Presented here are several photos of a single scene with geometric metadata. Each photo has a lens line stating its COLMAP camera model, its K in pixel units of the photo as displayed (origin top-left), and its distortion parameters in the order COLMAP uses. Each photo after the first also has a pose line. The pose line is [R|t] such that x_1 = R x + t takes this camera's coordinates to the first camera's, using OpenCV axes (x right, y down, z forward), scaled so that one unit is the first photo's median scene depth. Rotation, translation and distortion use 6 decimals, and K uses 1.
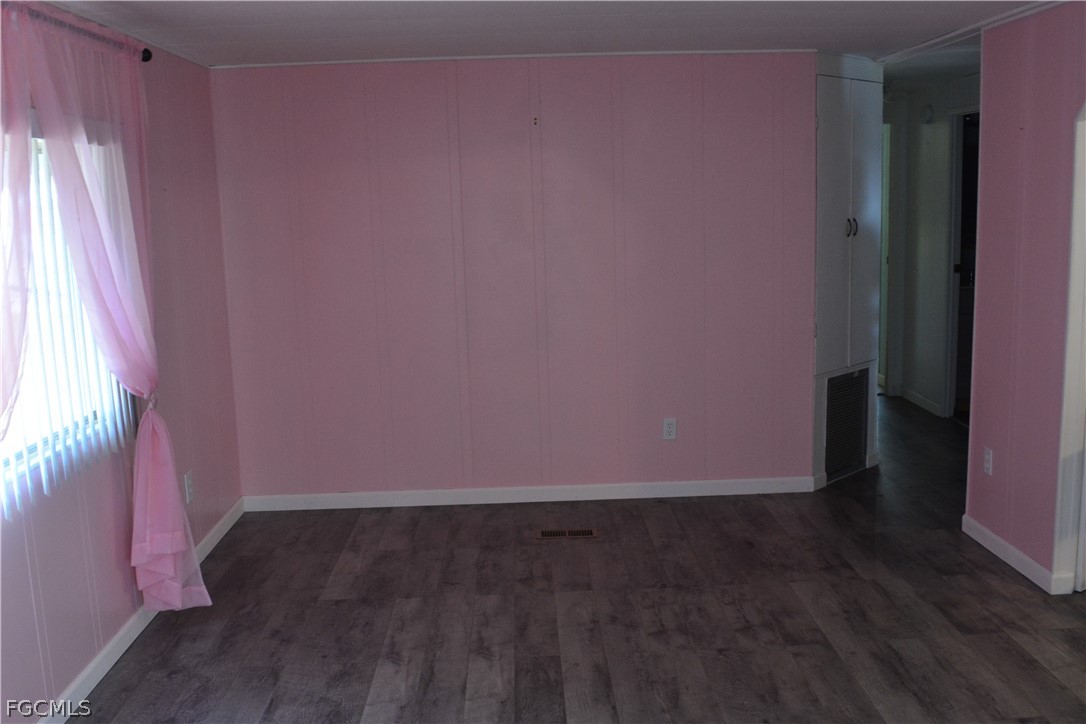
lens RADIAL K [[1065.2, 0, 543.9], [0, 1065.2, 360.5], [0, 0, 1]] dist [-0.082900, 0.000000]
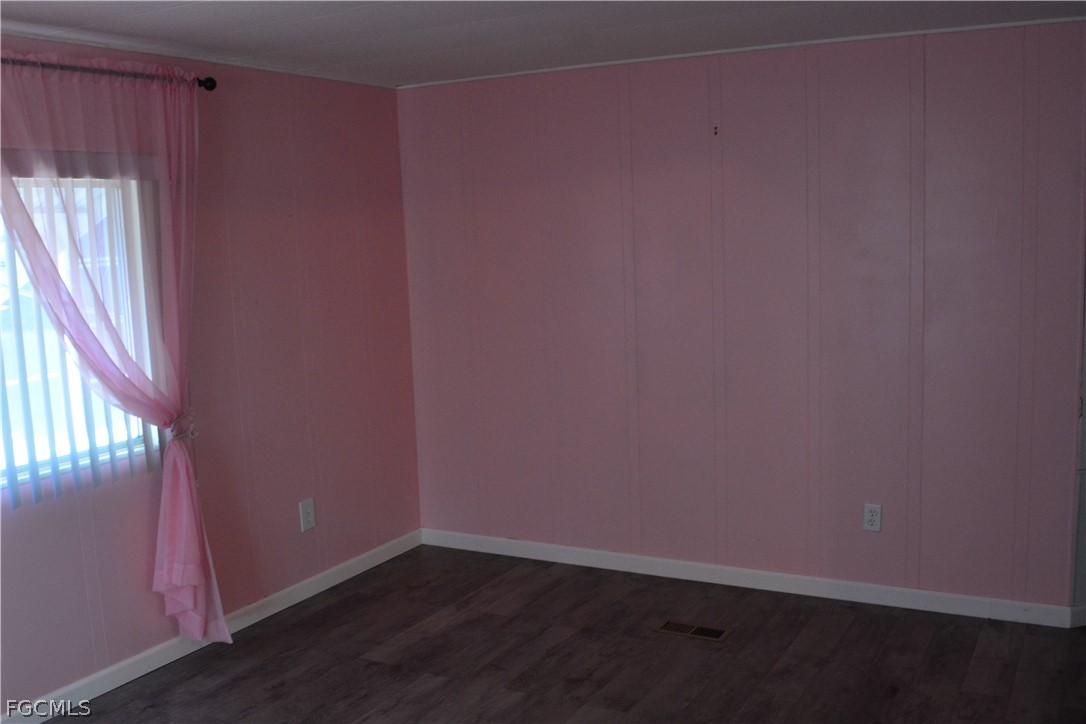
lens RADIAL K [[1065.2, 0, 543.1], [0, 1065.2, 366.7], [0, 0, 1]] dist [-0.082900, 0.000000]
pose [[0.867090, 0.066288, -0.493721, 0.310729], [-0.067412, 0.997604, 0.015549, -0.045934], [0.493569, 0.019800, 0.869481, 0.221710]]
